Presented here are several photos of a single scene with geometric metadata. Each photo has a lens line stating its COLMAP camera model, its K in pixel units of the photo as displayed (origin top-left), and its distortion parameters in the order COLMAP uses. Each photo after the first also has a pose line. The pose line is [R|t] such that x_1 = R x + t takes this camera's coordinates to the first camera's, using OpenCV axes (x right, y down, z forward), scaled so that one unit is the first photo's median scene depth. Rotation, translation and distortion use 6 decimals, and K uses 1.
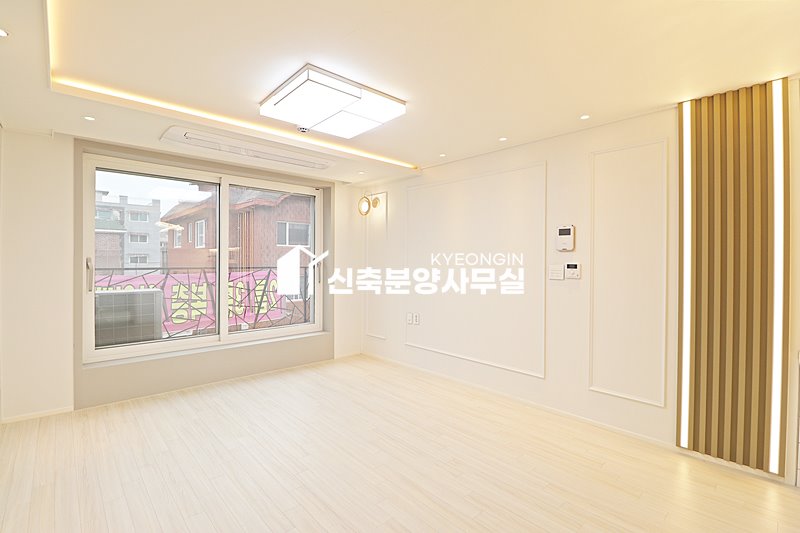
lens RADIAL K [[371.2, 0, 403.4], [0, 371.2, 259.1], [0, 0, 1]] dist [-0.002214, -0.013226]
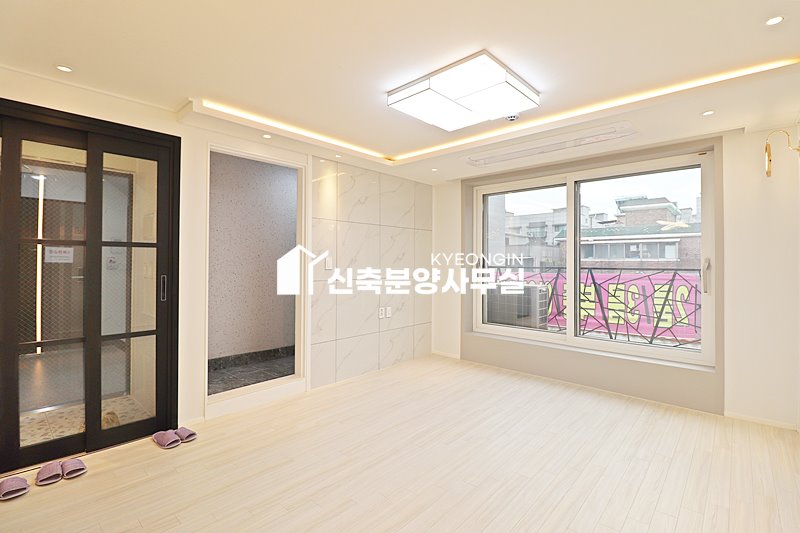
lens RADIAL K [[367.0, 0, 398.5], [0, 367.0, 259.6], [0, 0, 1]] dist [-0.000941, -0.011622]
pose [[0.073680, -0.011946, -0.997210, 0.408916], [0.000868, 0.999929, -0.011914, 0.011674], [0.997282, 0.000012, 0.073686, 0.425781]]
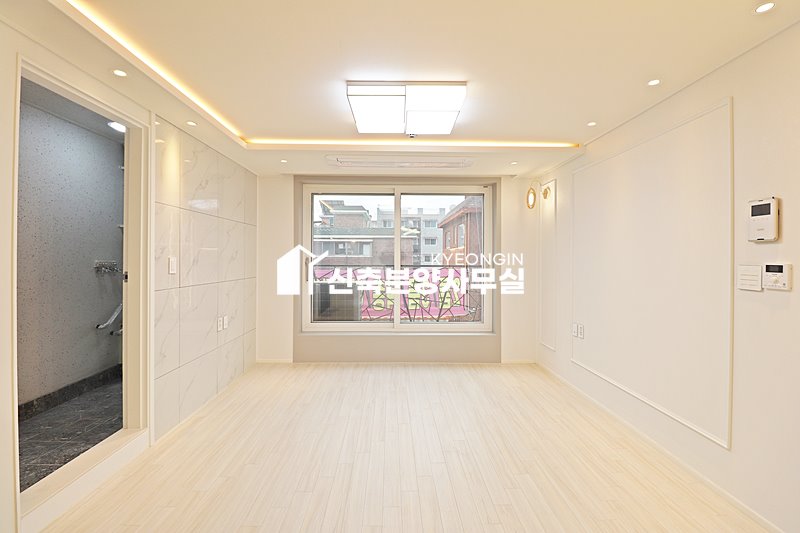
lens RADIAL K [[367.7, 0, 391.4], [0, 367.7, 256.4], [0, 0, 1]] dist [-0.002398, -0.012973]
pose [[0.739679, -0.007194, -0.672922, 0.250925], [0.004376, 0.999973, -0.005880, 0.000739], [0.672946, 0.001404, 0.739690, 0.120353]]
